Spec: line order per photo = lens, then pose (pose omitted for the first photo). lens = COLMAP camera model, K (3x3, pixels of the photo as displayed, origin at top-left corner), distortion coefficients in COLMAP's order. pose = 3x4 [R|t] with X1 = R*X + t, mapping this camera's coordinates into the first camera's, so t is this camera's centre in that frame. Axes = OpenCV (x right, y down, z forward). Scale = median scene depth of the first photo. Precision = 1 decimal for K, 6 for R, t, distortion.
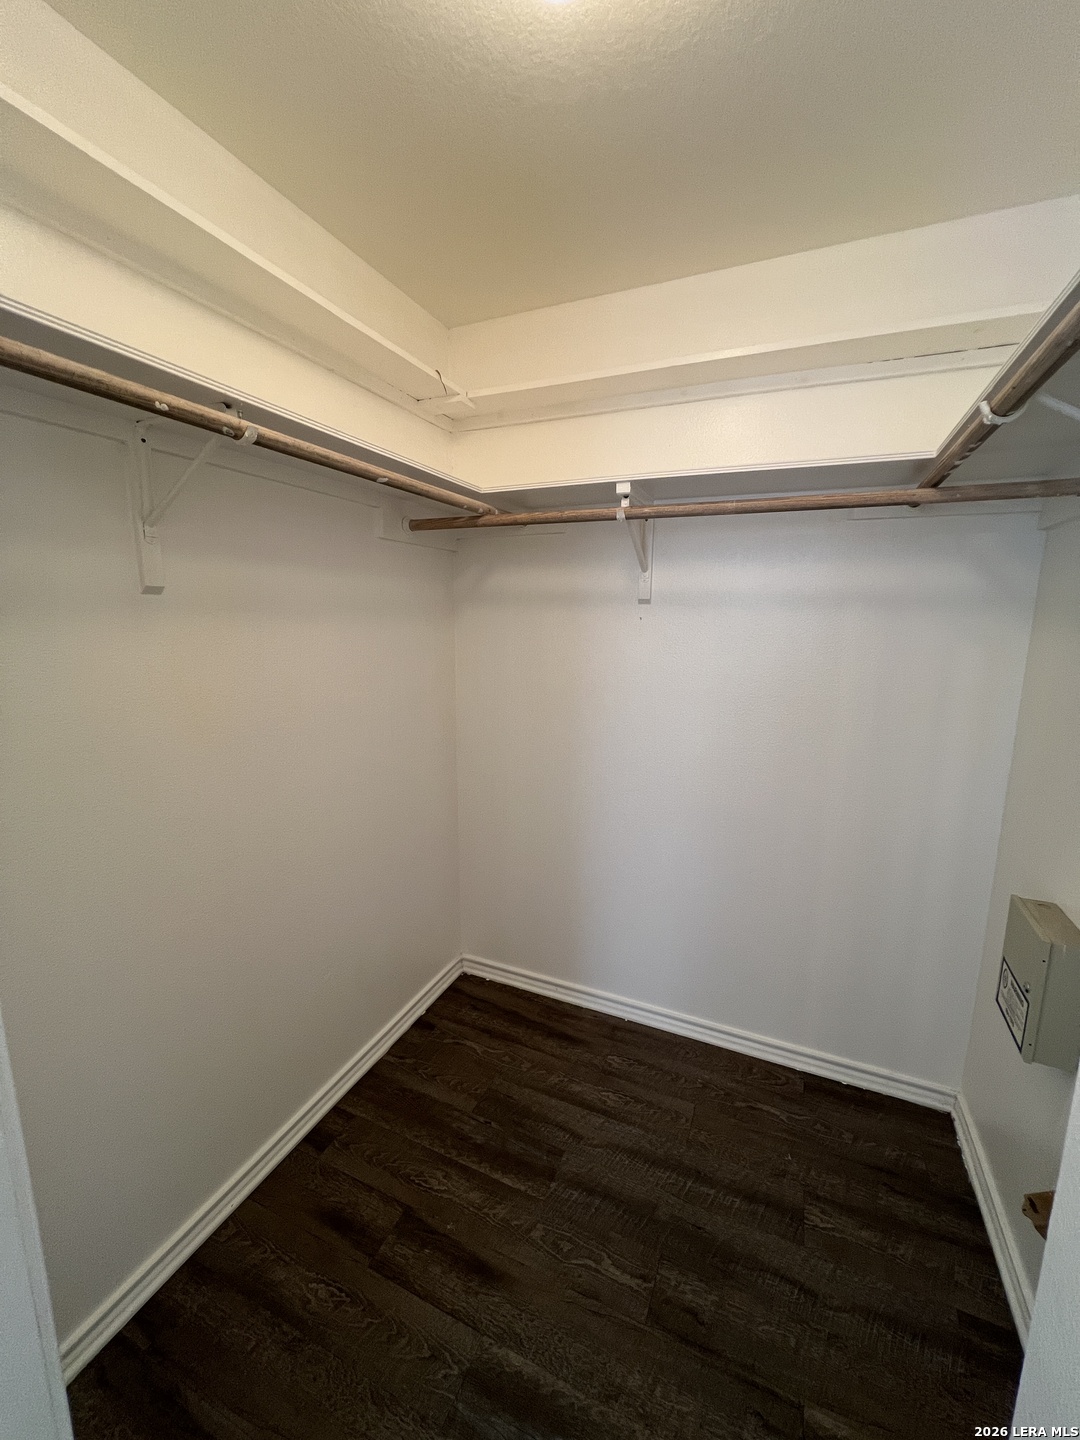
lens RADIAL K [[576.0, 0, 551.9], [0, 576.0, 716.5], [0, 0, 1]] dist [-0.000790, -0.000108]
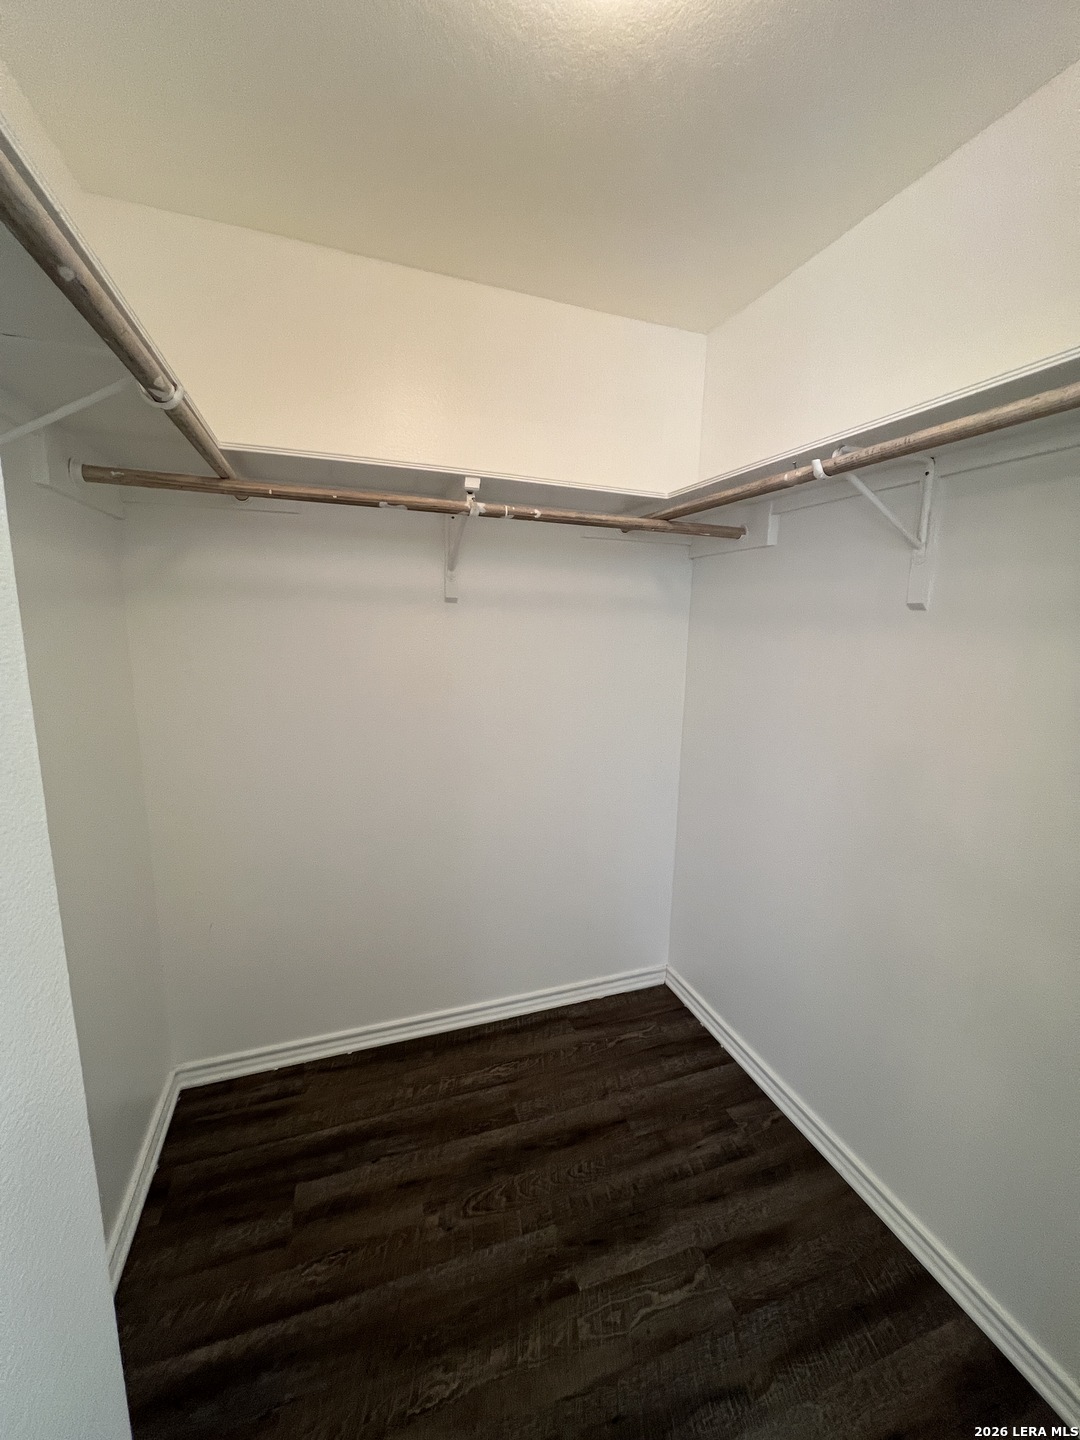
lens RADIAL K [[576.0, 0, 551.9], [0, 576.0, 716.5], [0, 0, 1]] dist [-0.000790, -0.000108]
pose [[0.732657, -0.103121, 0.672740, -0.401714], [0.099057, 0.994086, 0.044500, -0.031618], [-0.673351, 0.034036, 0.738539, 0.178168]]
